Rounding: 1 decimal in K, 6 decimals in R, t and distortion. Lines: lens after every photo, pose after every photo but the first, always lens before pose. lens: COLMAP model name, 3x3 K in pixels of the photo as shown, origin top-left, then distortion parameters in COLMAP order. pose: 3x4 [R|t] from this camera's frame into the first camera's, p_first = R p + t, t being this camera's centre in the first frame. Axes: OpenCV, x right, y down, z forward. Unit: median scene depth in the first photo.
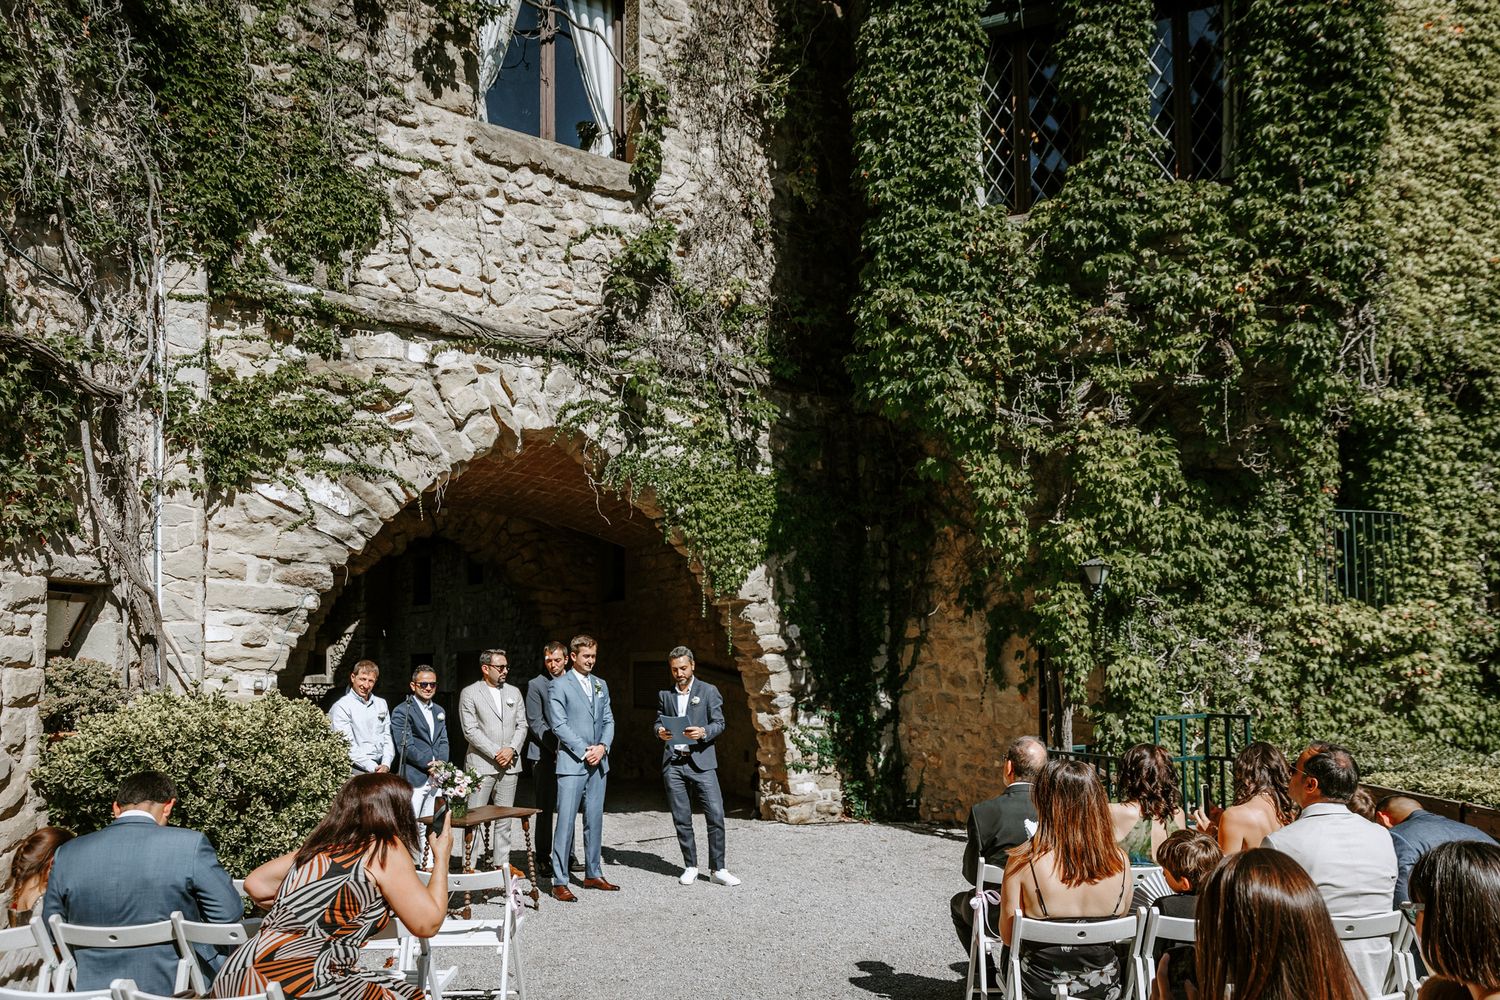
lens RADIAL K [[1200.5, 0, 771.3], [0, 1200.5, 646.9], [0, 0, 1]] dist [-0.003254, 0.009062]
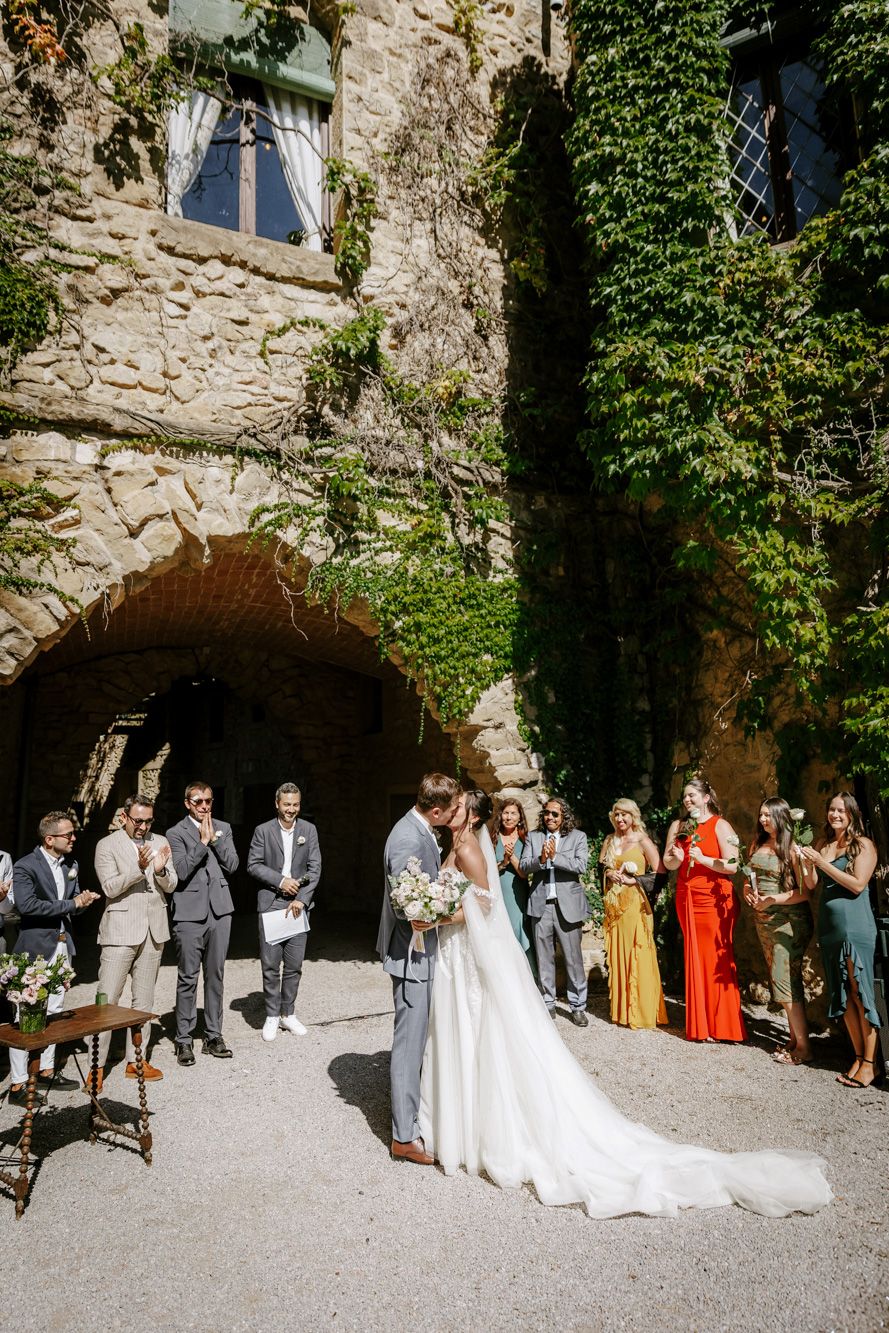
lens RADIAL K [[1066.8, 0, 351.6], [0, 1066.8, 620.3], [0, 0, 1]] dist [-0.003254, 0.009062]
pose [[0.982862, -0.041865, -0.179525, 0.036115], [0.015289, 0.989028, -0.146936, -0.002731], [0.183706, 0.141673, 0.972718, 0.275288]]
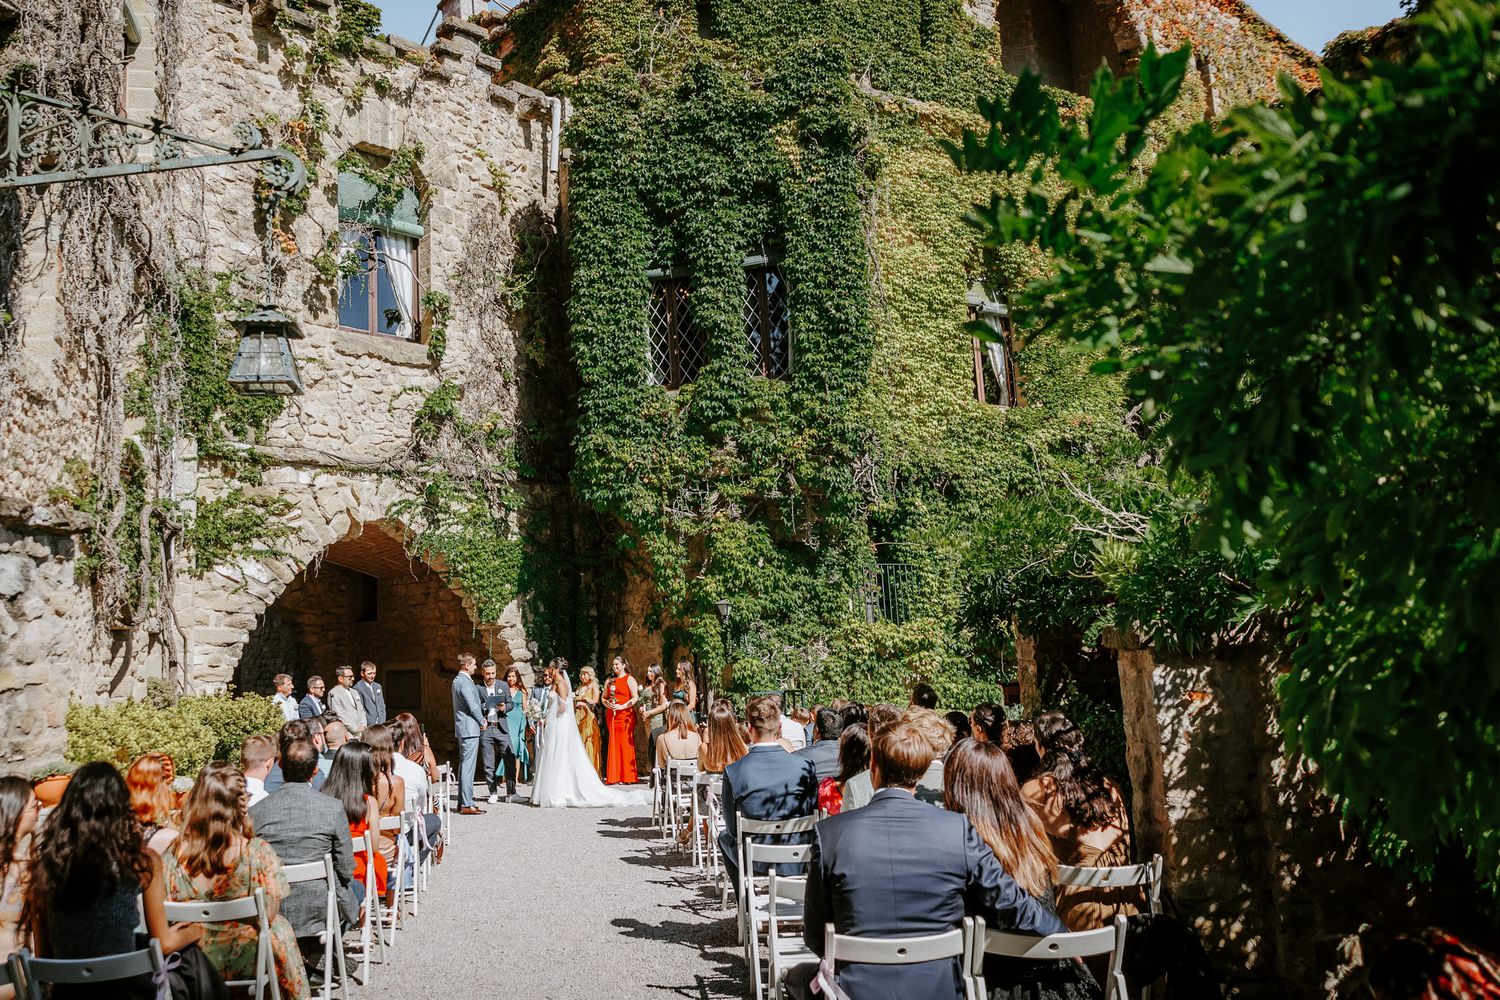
lens RADIAL K [[1199.6, 0, 605.9], [0, 1199.6, 476.7], [0, 0, 1]] dist [0.035777, -0.003907]
pose [[0.992358, -0.008290, 0.123111, -0.091830], [0.025889, 0.989521, -0.142048, -0.008931], [-0.120643, 0.144150, 0.982174, -0.605606]]
